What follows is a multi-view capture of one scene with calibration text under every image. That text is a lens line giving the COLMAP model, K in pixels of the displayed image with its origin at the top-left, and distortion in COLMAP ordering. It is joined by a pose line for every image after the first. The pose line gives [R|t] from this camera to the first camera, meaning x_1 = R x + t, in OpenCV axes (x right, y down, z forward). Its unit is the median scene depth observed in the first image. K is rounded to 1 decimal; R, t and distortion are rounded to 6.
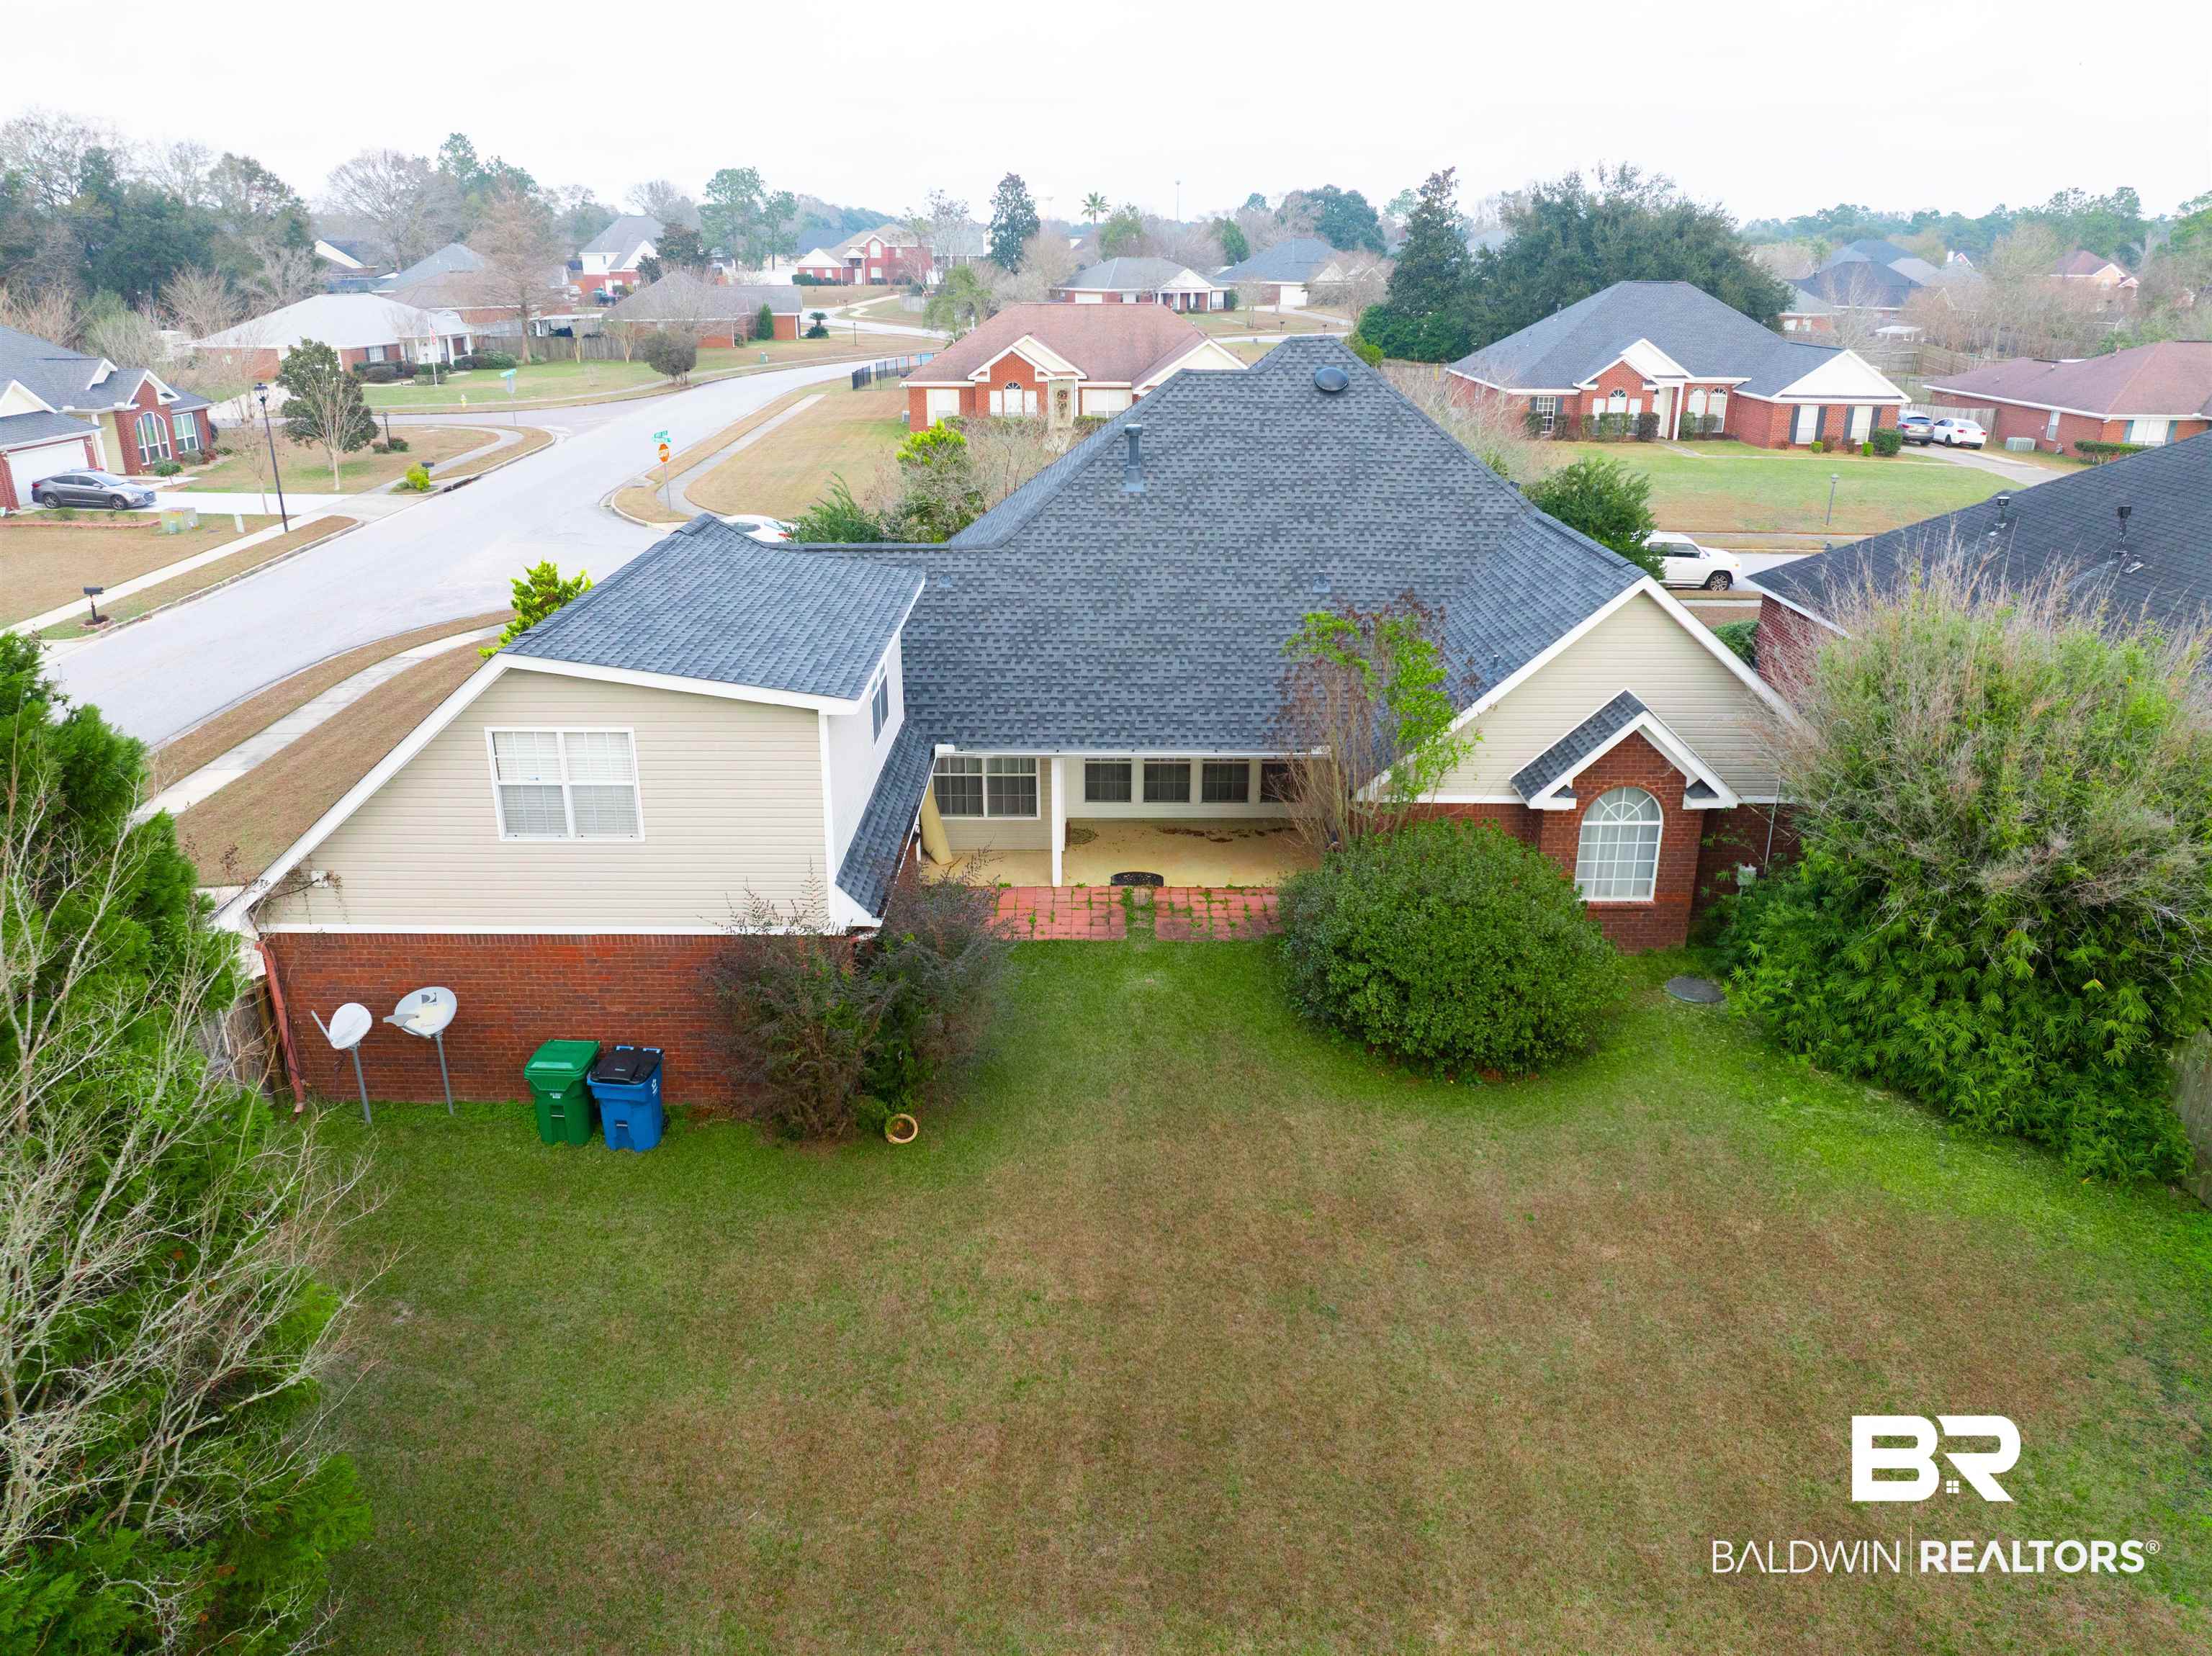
lens RADIAL K [[1523.4, 0, 1114.3], [0, 1523.4, 829.3], [0, 0, 1]] dist [-0.033981, -0.024751]
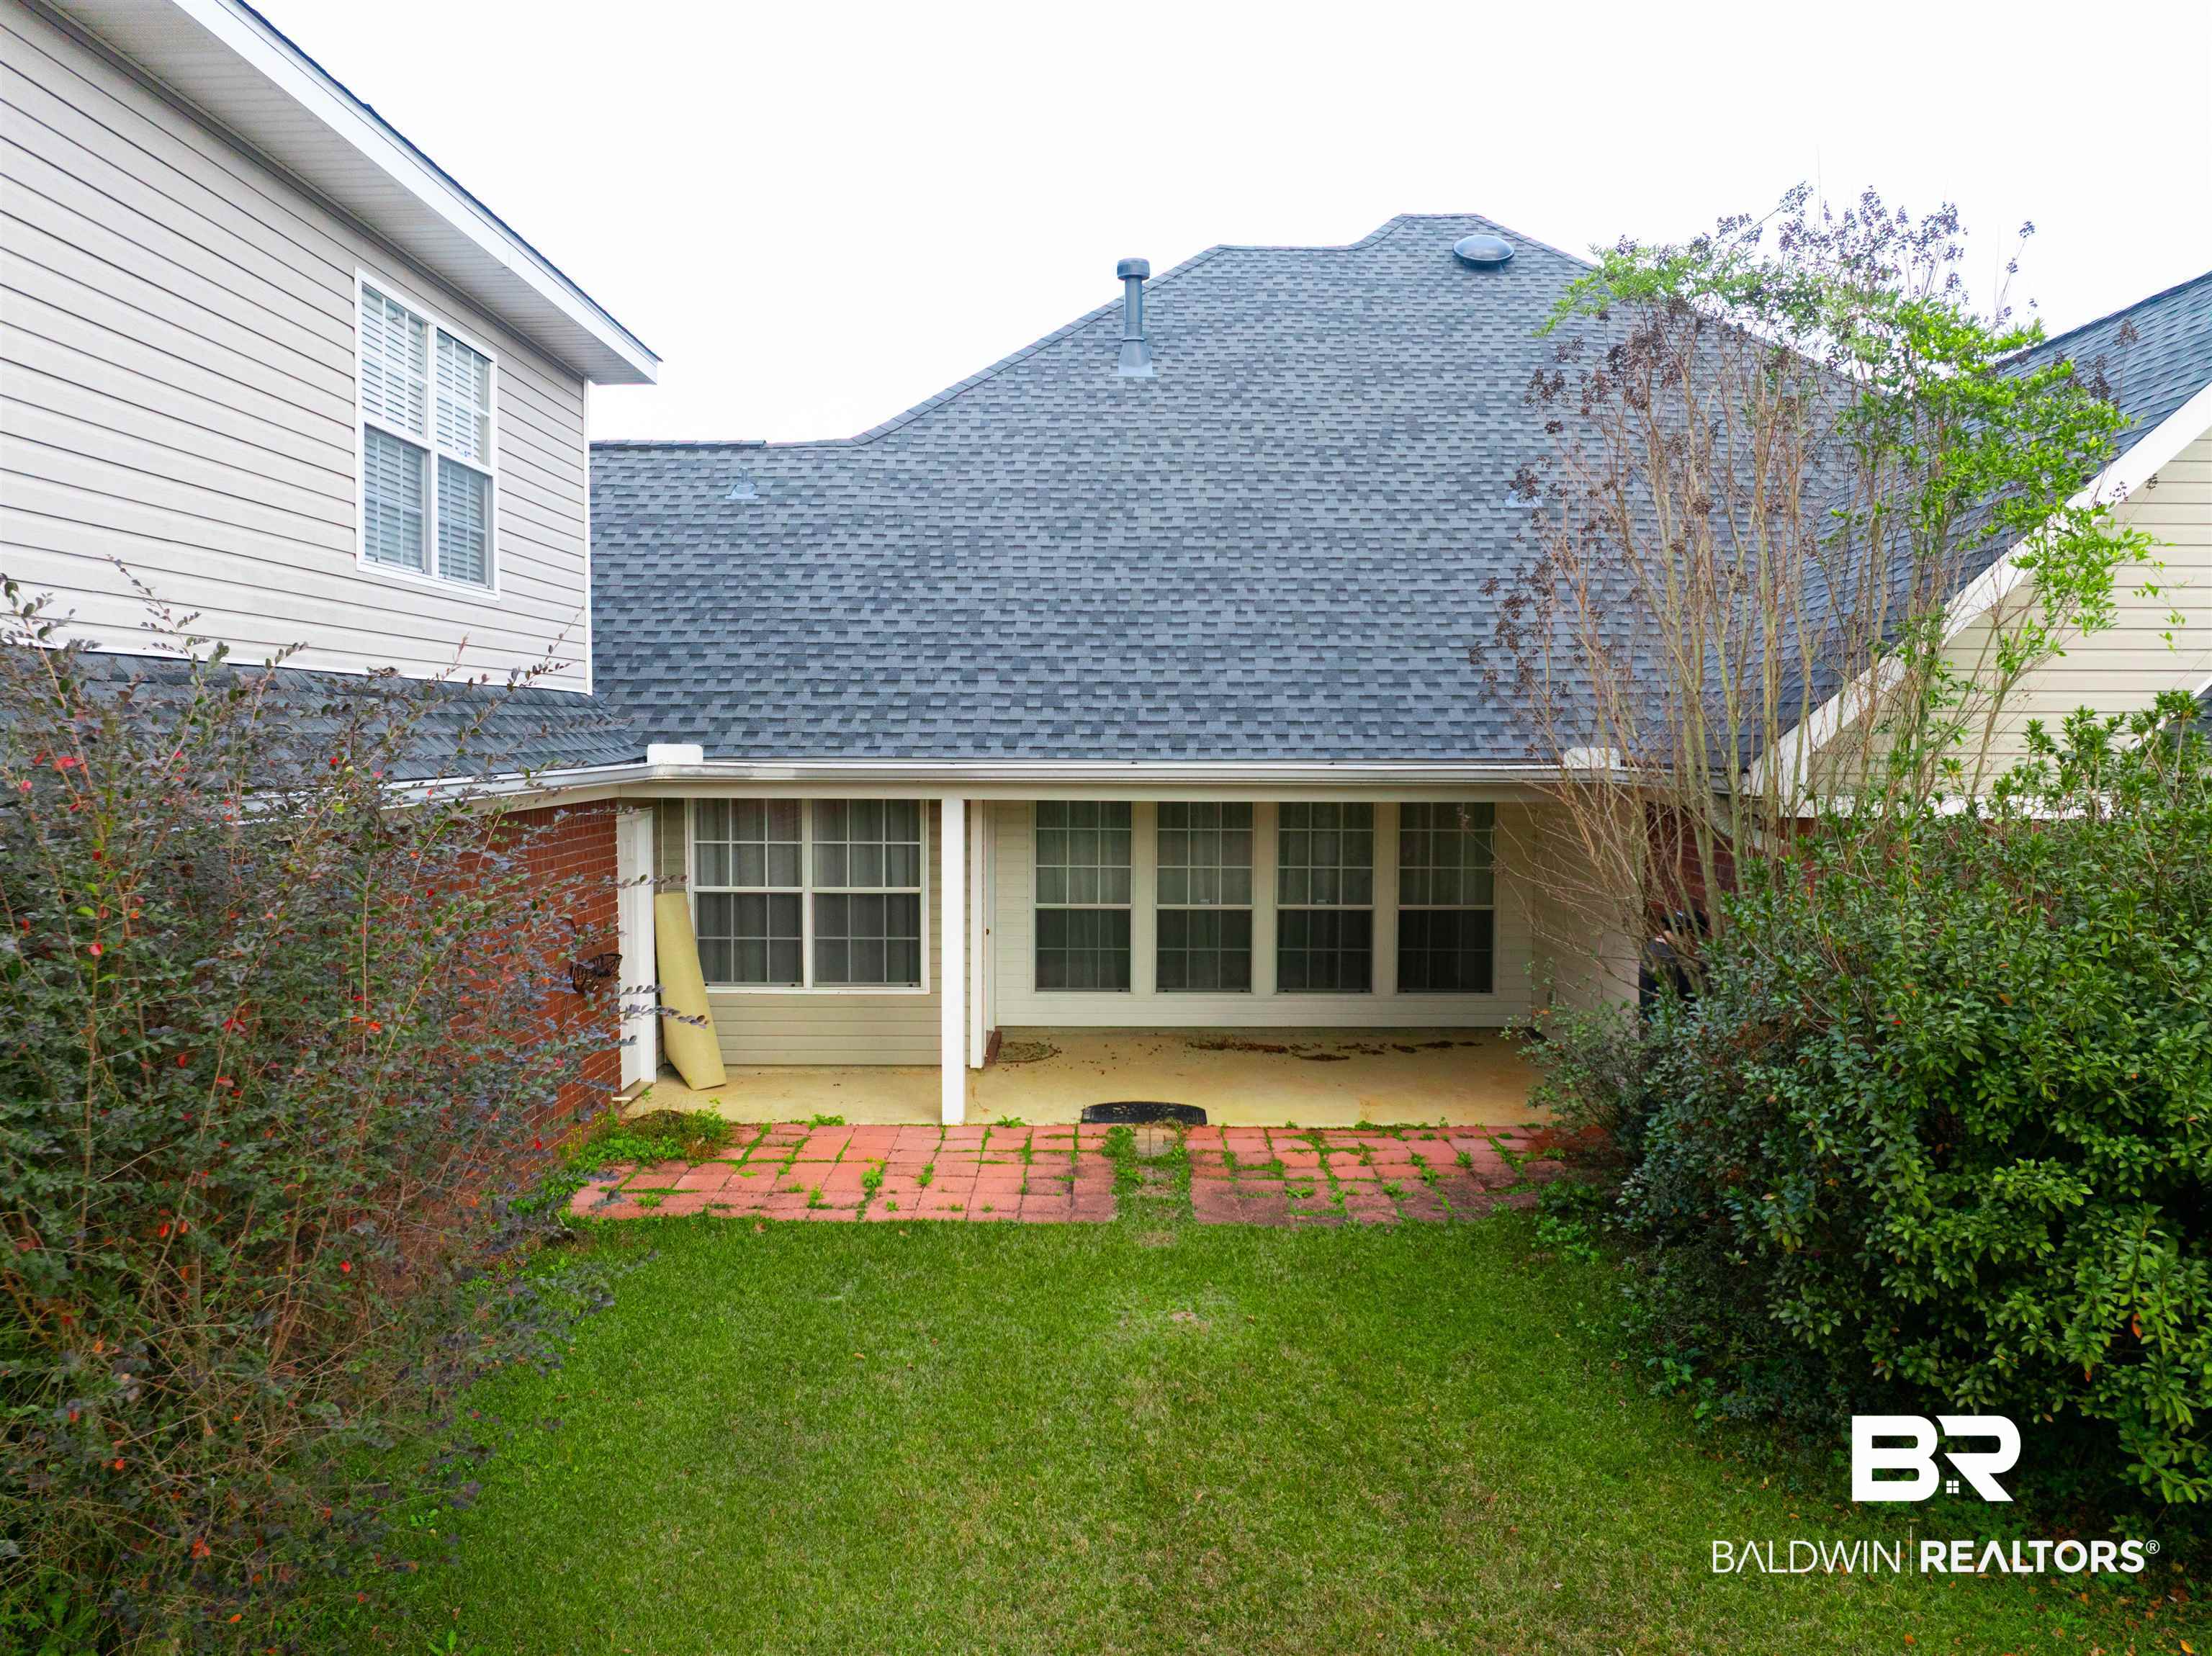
lens RADIAL K [[1523.4, 0, 1114.3], [0, 1523.4, 829.3], [0, 0, 1]] dist [-0.033981, -0.024751]
pose [[0.999995, 0.000239, -0.003083, 0.008258], [-0.001148, 0.954438, -0.298408, 0.086075], [0.002872, 0.298411, 0.954433, 0.585799]]
